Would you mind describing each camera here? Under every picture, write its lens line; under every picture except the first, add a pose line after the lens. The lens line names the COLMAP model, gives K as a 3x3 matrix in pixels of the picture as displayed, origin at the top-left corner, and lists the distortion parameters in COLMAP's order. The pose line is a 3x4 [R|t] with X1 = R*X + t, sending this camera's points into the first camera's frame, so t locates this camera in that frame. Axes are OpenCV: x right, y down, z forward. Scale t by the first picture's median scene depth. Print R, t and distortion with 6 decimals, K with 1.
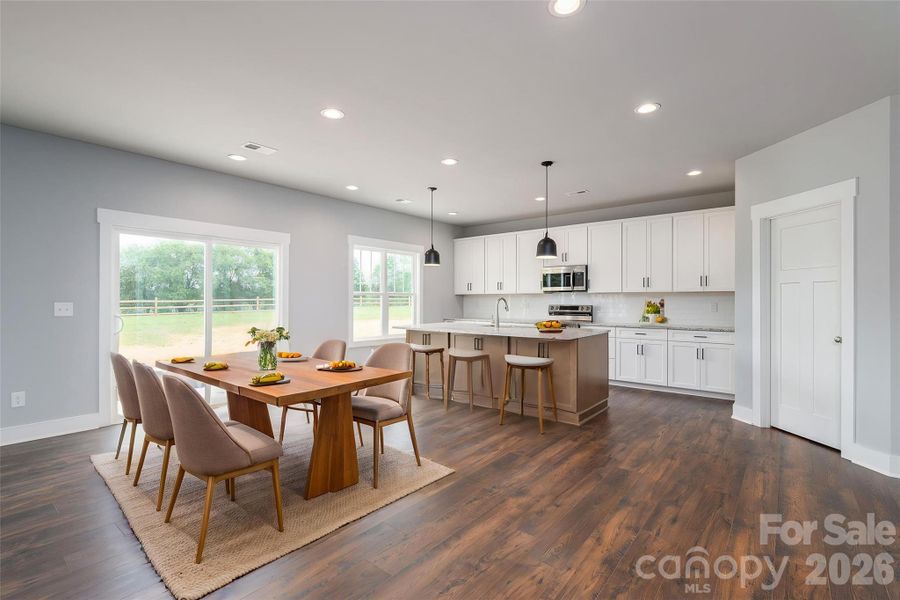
lens RADIAL K [[414.7, 0, 453.7], [0, 414.7, 297.7], [0, 0, 1]] dist [0.000797, 0.000696]
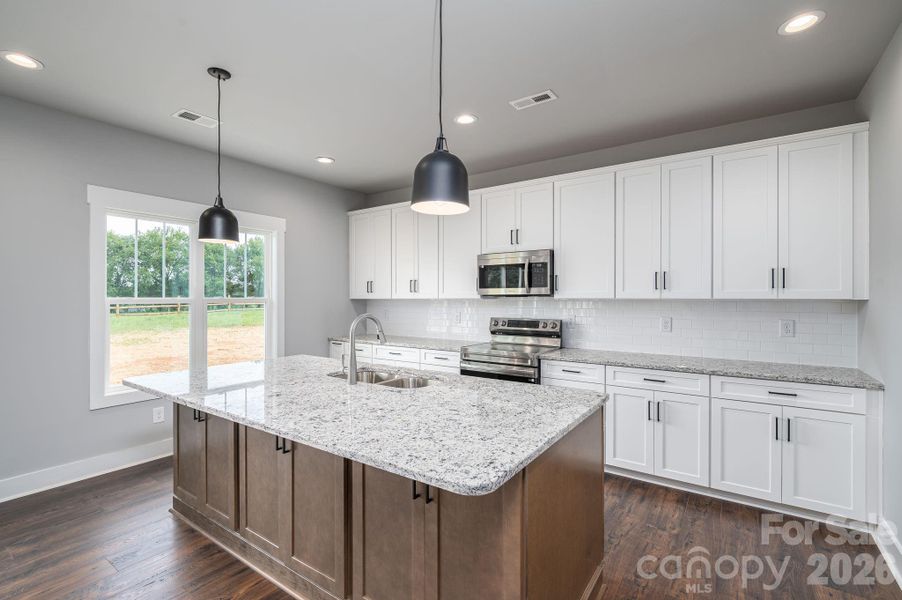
lens RADIAL K [[415.7, 0, 453.1], [0, 415.7, 297.1], [0, 0, 1]] dist [0.000797, 0.000696]
pose [[0.997513, 0.000254, 0.070489, 0.145621], [-0.000474, 0.999995, 0.003112, -0.016157], [-0.070487, -0.003138, 0.997508, 0.444799]]
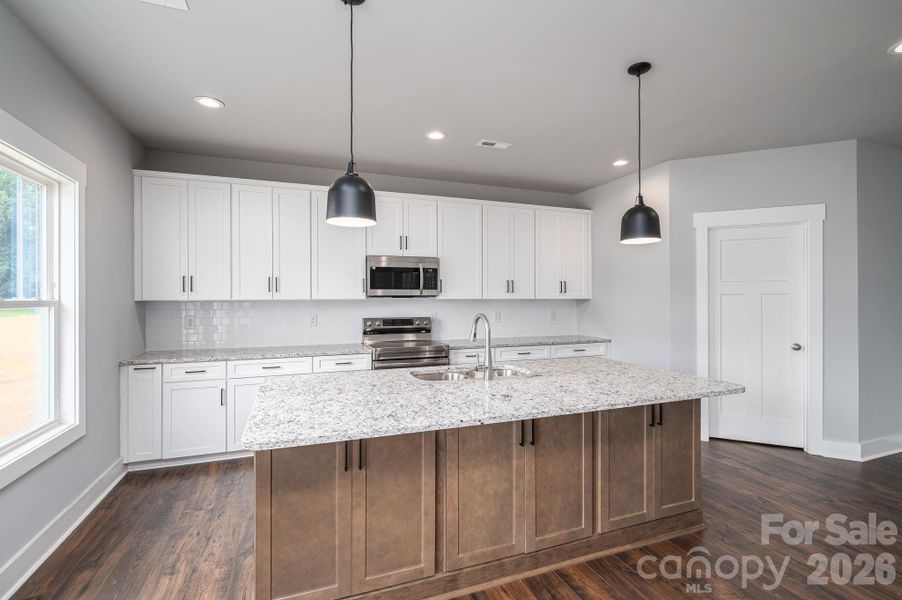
lens RADIAL K [[415.7, 0, 453.4], [0, 415.7, 296.6], [0, 0, 1]] dist [0.000797, 0.000696]
pose [[0.503274, 0.004142, 0.864117, -0.252110], [-0.002658, 0.999991, -0.003245, -0.014281], [-0.864123, -0.000663, 0.503280, 0.641486]]
